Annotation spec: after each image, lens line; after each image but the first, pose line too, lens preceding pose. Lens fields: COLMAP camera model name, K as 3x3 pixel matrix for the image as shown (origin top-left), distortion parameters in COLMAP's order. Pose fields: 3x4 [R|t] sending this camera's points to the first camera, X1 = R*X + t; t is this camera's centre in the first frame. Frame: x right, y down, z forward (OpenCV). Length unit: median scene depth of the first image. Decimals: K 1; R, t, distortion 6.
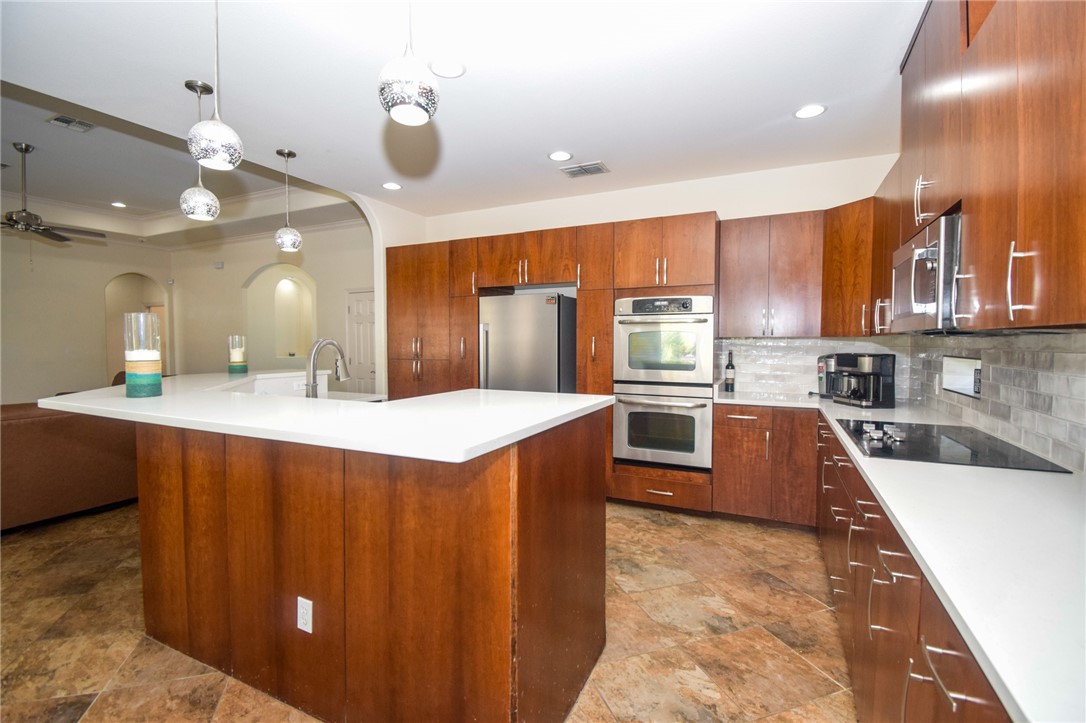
lens RADIAL K [[481.3, 0, 546.4], [0, 481.3, 360.0], [0, 0, 1]] dist [0.023524, -0.025971]
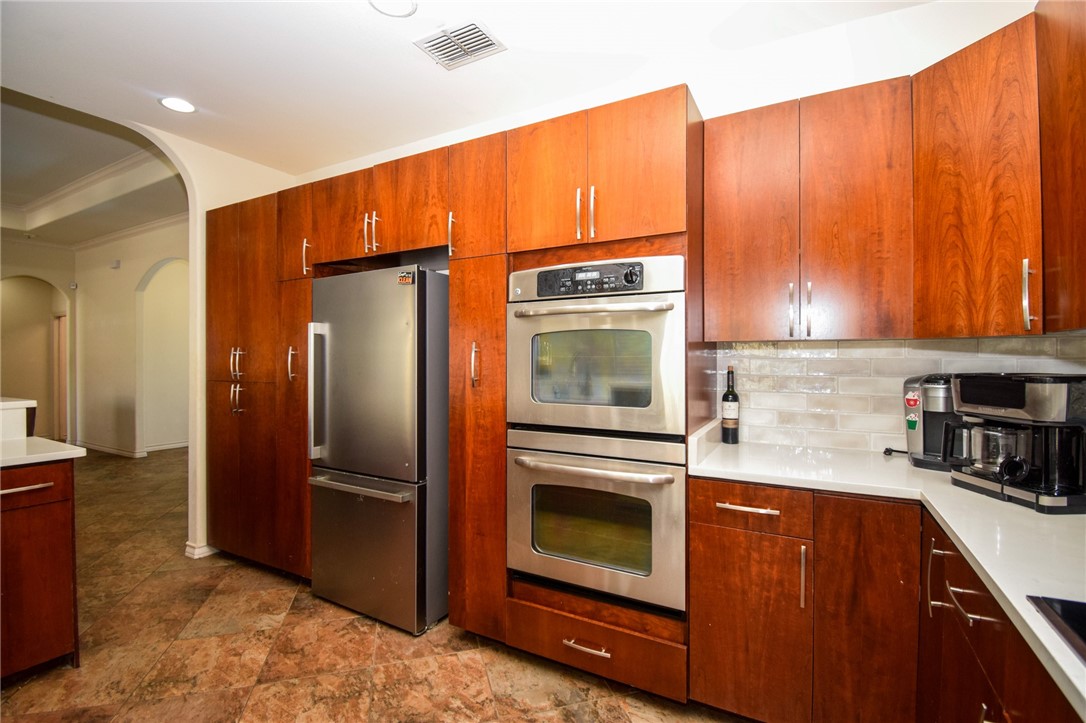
lens RADIAL K [[485.0, 0, 548.6], [0, 485.0, 358.8], [0, 0, 1]] dist [0.021451, -0.027400]
pose [[0.998541, -0.002033, -0.053963, 0.234797], [0.000012, 0.999300, -0.037415, -0.009962], [0.054001, 0.037360, 0.997842, 0.503887]]
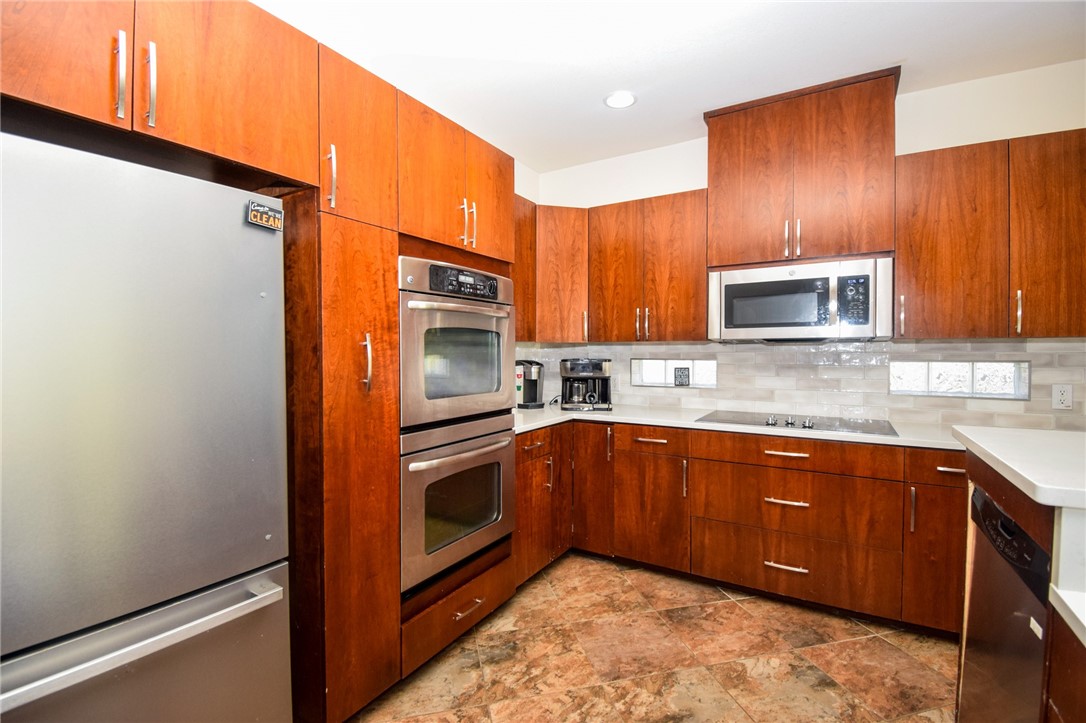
lens RADIAL K [[485.0, 0, 548.6], [0, 485.0, 358.8], [0, 0, 1]] dist [0.021451, -0.027400]
pose [[0.097305, -0.019016, 0.995073, -0.344519], [0.038813, 0.999129, 0.015298, -0.029258], [-0.994498, 0.037133, 0.097958, 0.885159]]
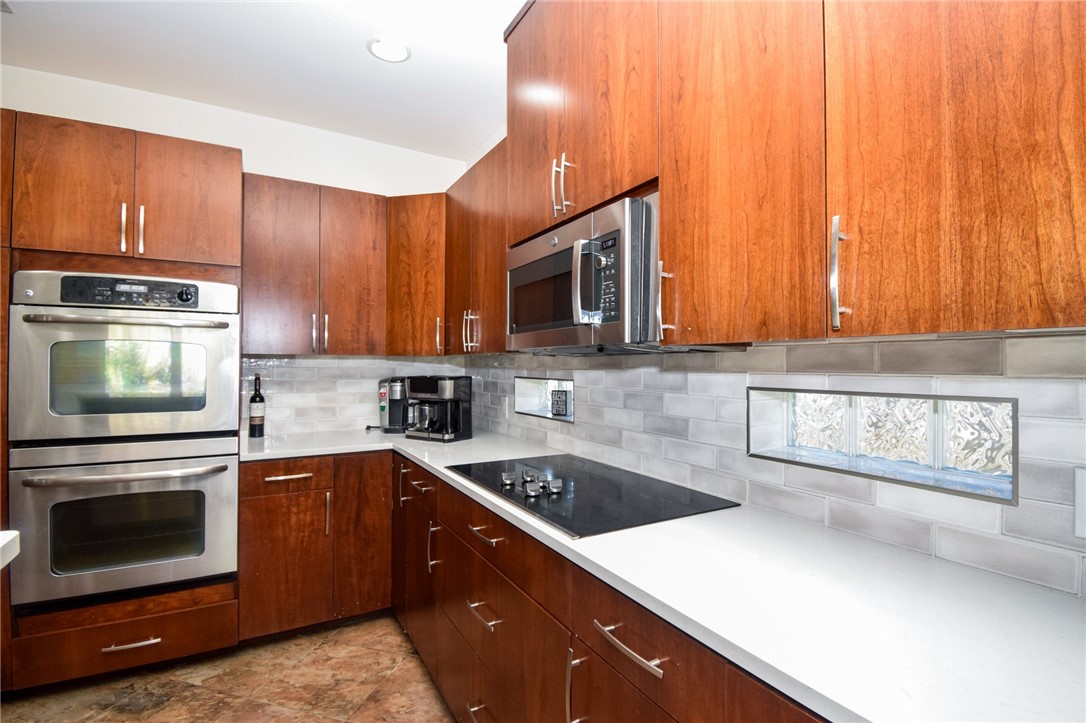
lens RADIAL K [[499.0, 0, 546.5], [0, 499.0, 359.4], [0, 0, 1]] dist [0.022587, -0.028739]
pose [[0.566611, 0.009455, 0.823931, 0.044495], [0.027985, 0.999136, -0.030710, -0.009317], [-0.823510, 0.040458, 0.565858, 0.323095]]
